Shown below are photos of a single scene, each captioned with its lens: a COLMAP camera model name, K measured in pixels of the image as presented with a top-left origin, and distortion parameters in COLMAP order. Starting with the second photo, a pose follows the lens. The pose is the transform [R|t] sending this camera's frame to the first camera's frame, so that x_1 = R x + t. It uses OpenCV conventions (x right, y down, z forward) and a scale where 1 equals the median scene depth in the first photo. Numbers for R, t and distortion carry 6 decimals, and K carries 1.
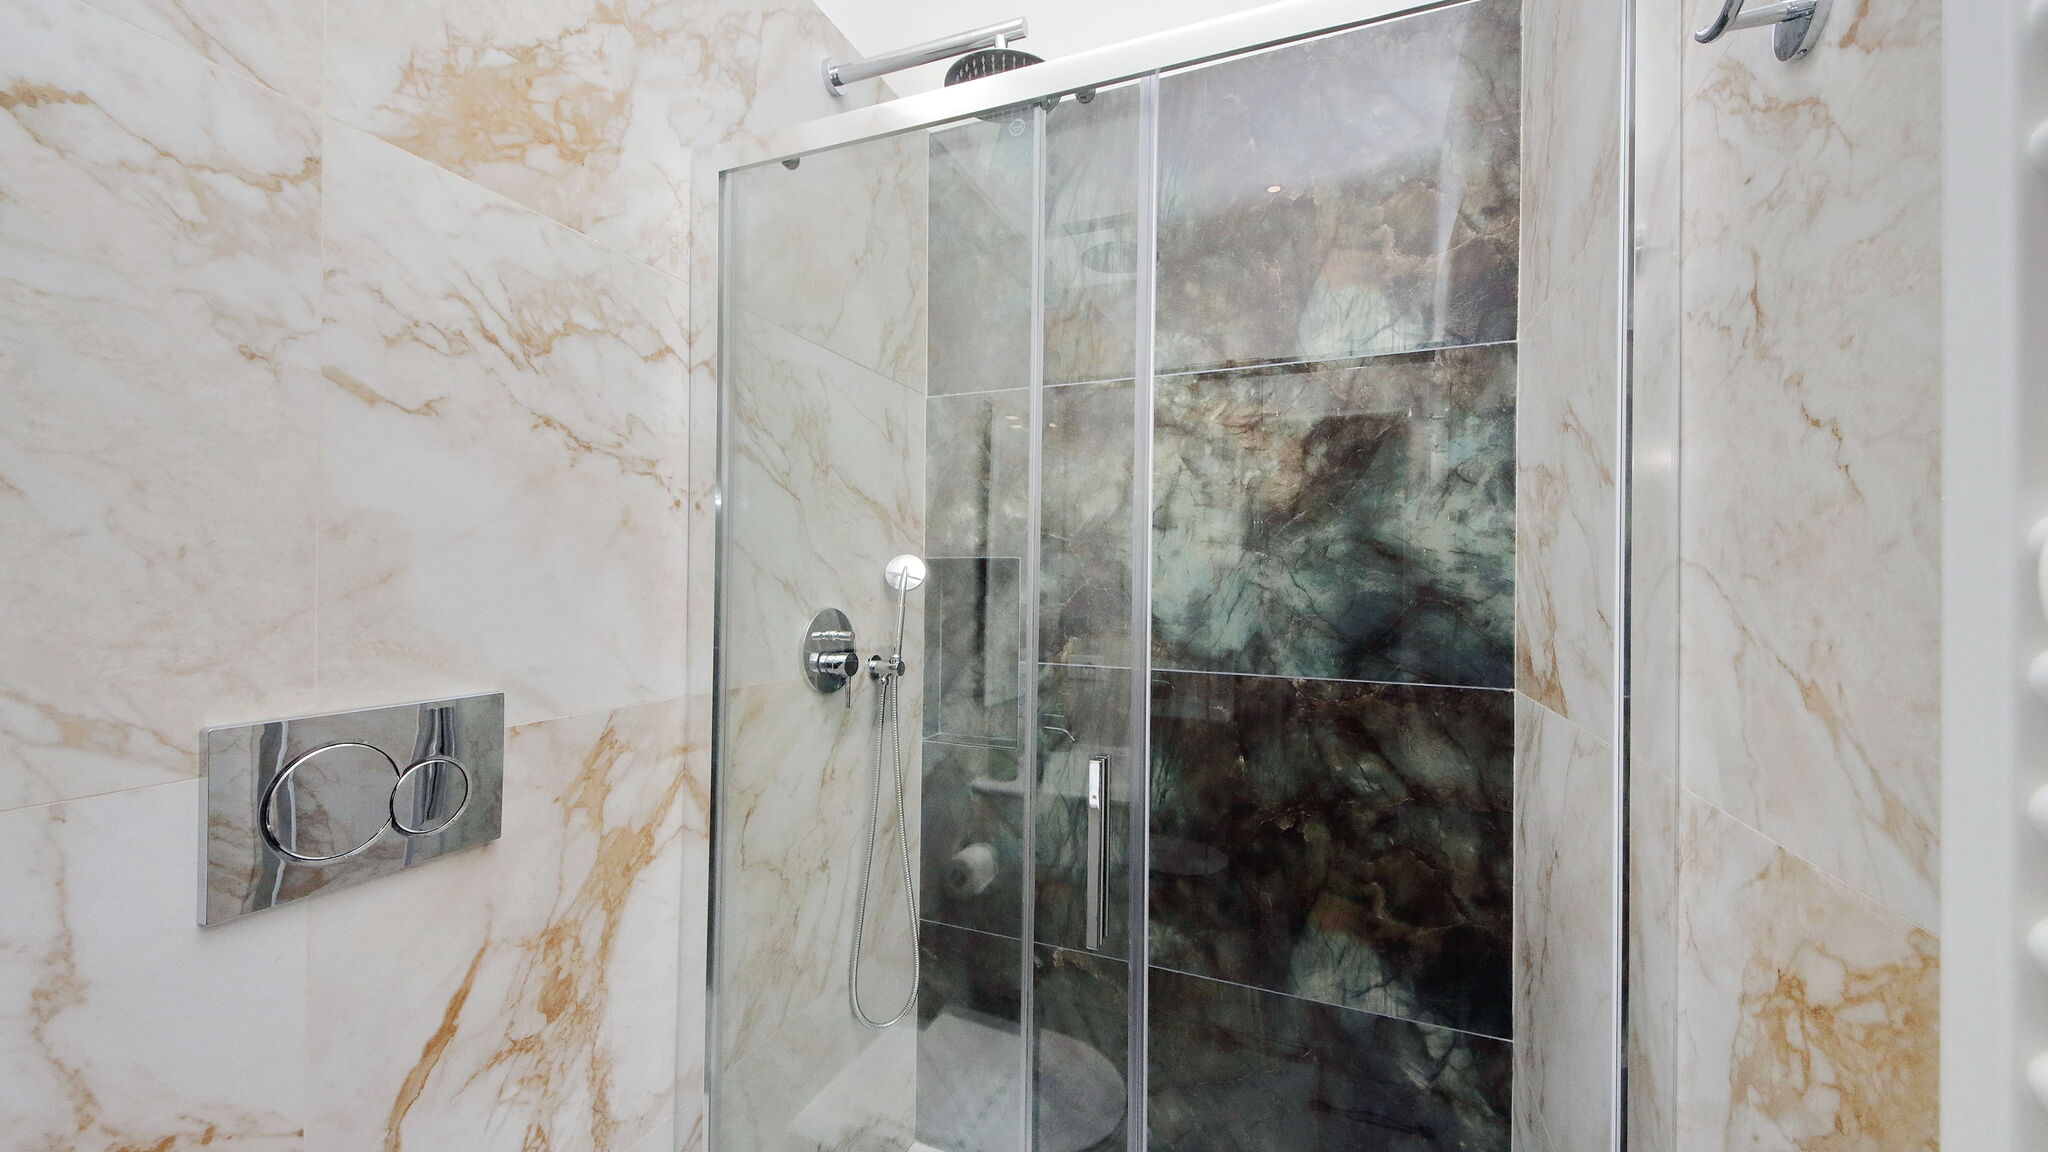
lens RADIAL K [[746.6, 0, 1040.4], [0, 746.6, 573.7], [0, 0, 1]] dist [0.001555, -0.000737]
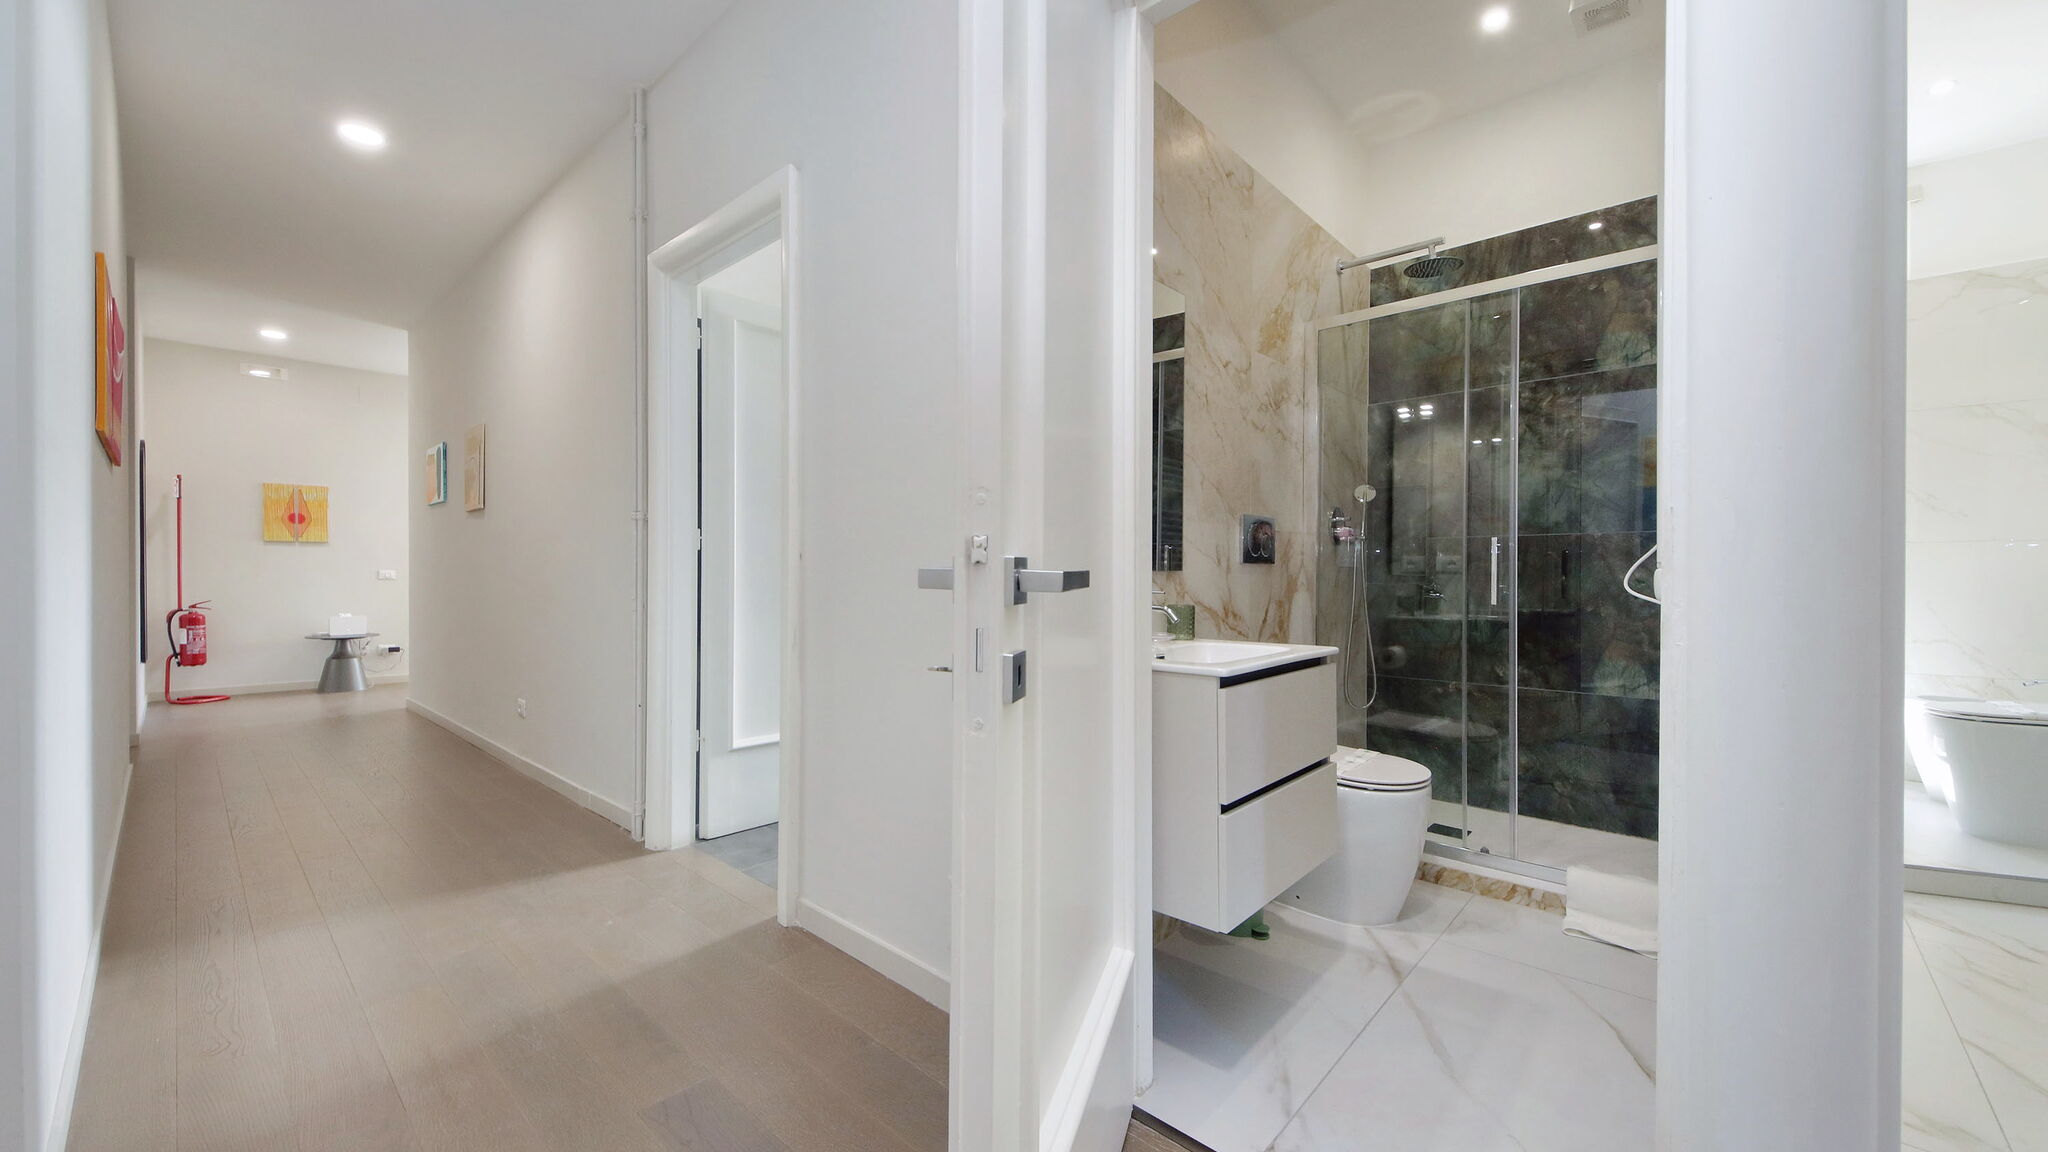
lens RADIAL K [[774.5, 0, 1018.1], [0, 774.5, 571.8], [0, 0, 1]] dist [0.014503, -0.003002]
pose [[0.931131, -0.009946, -0.364550, -0.361404], [0.011192, 0.999937, 0.001306, 0.247584], [0.364514, -0.005296, 0.931183, -1.629085]]
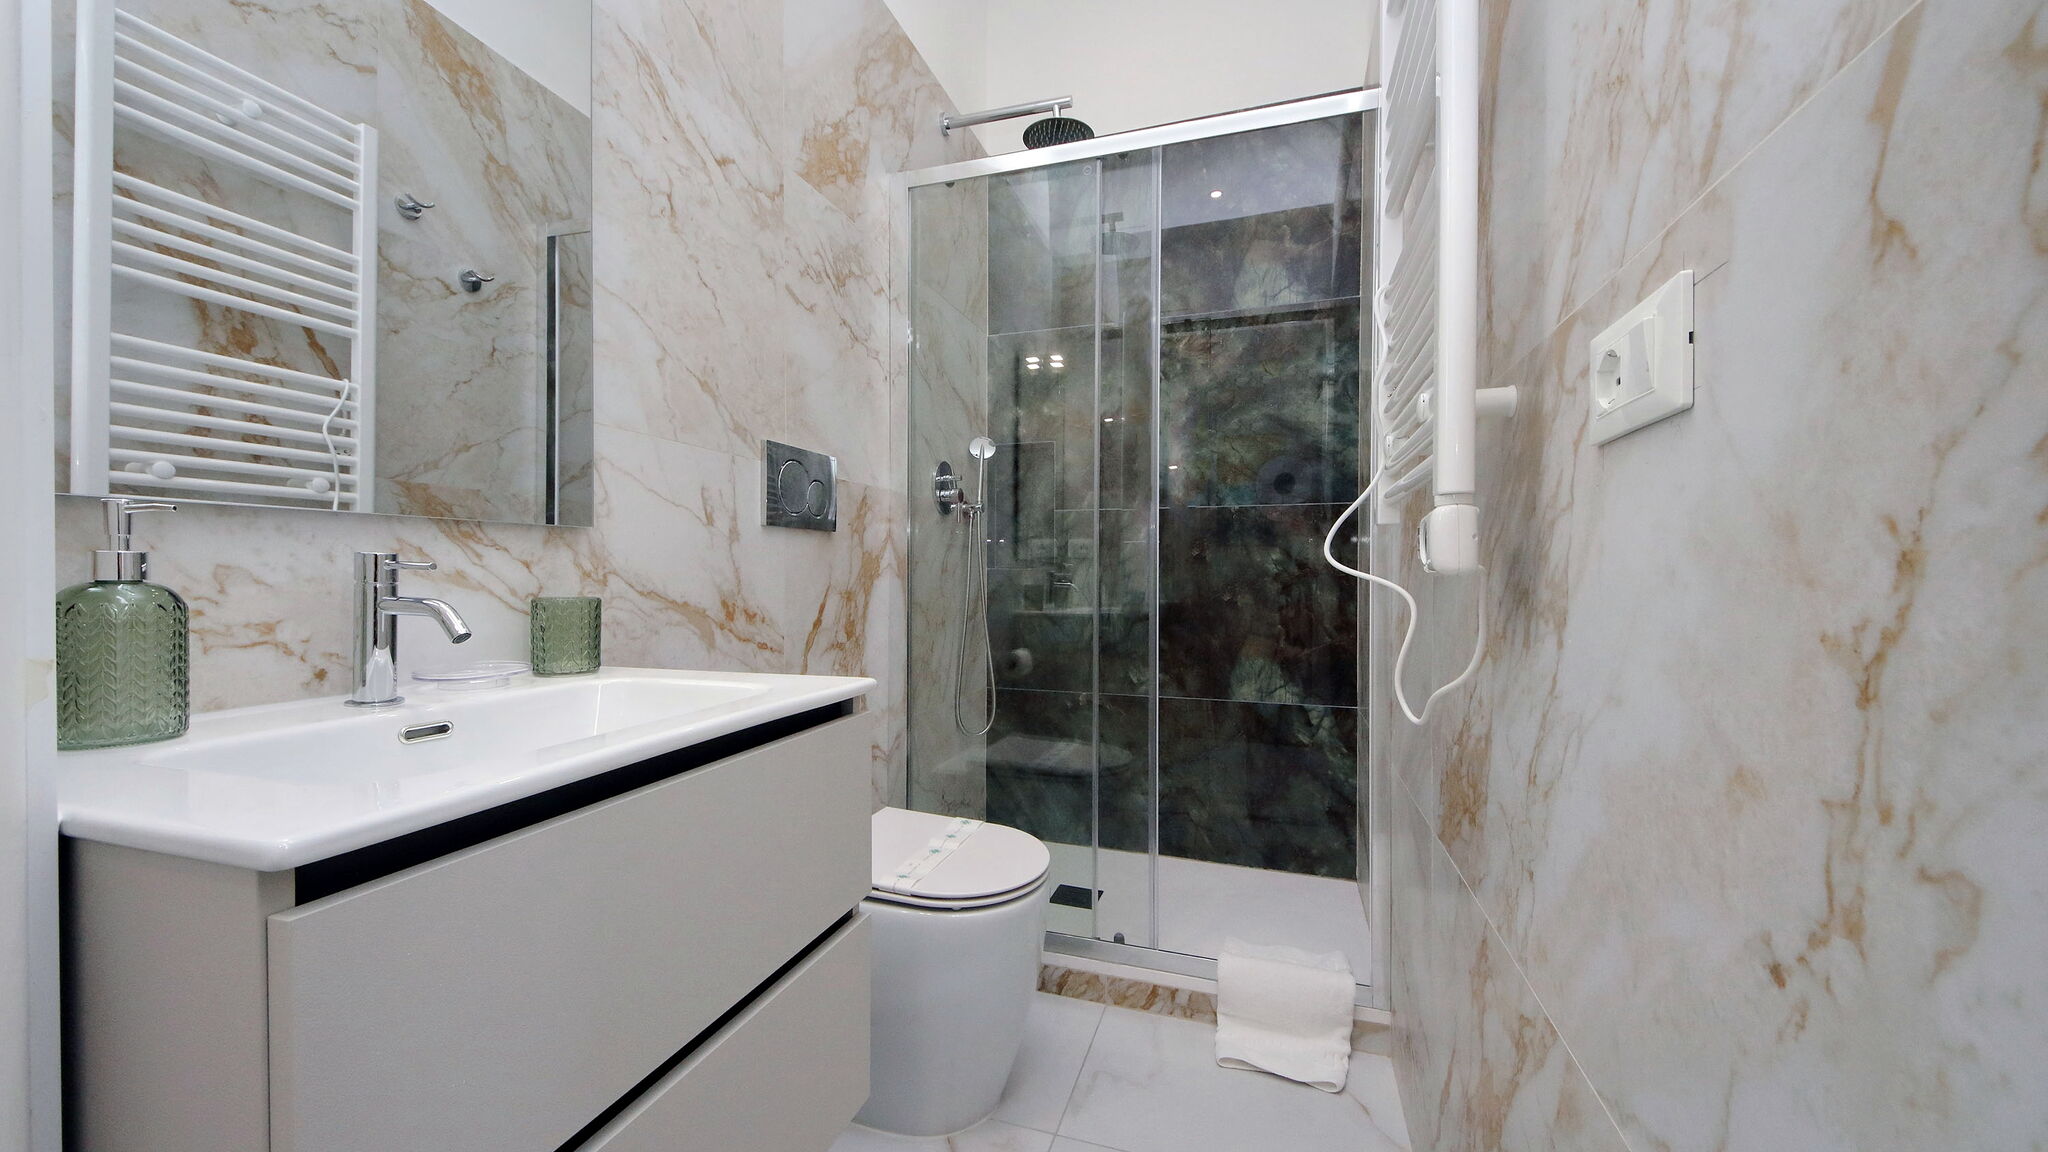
lens RADIAL K [[746.6, 0, 1032.4], [0, 746.6, 584.8], [0, 0, 1]] dist [0.001555, -0.000737]
pose [[0.997983, -0.009683, 0.062740, -0.220415], [0.008271, 0.999708, 0.022717, 0.302436], [-0.062941, -0.022152, 0.997771, -0.668658]]
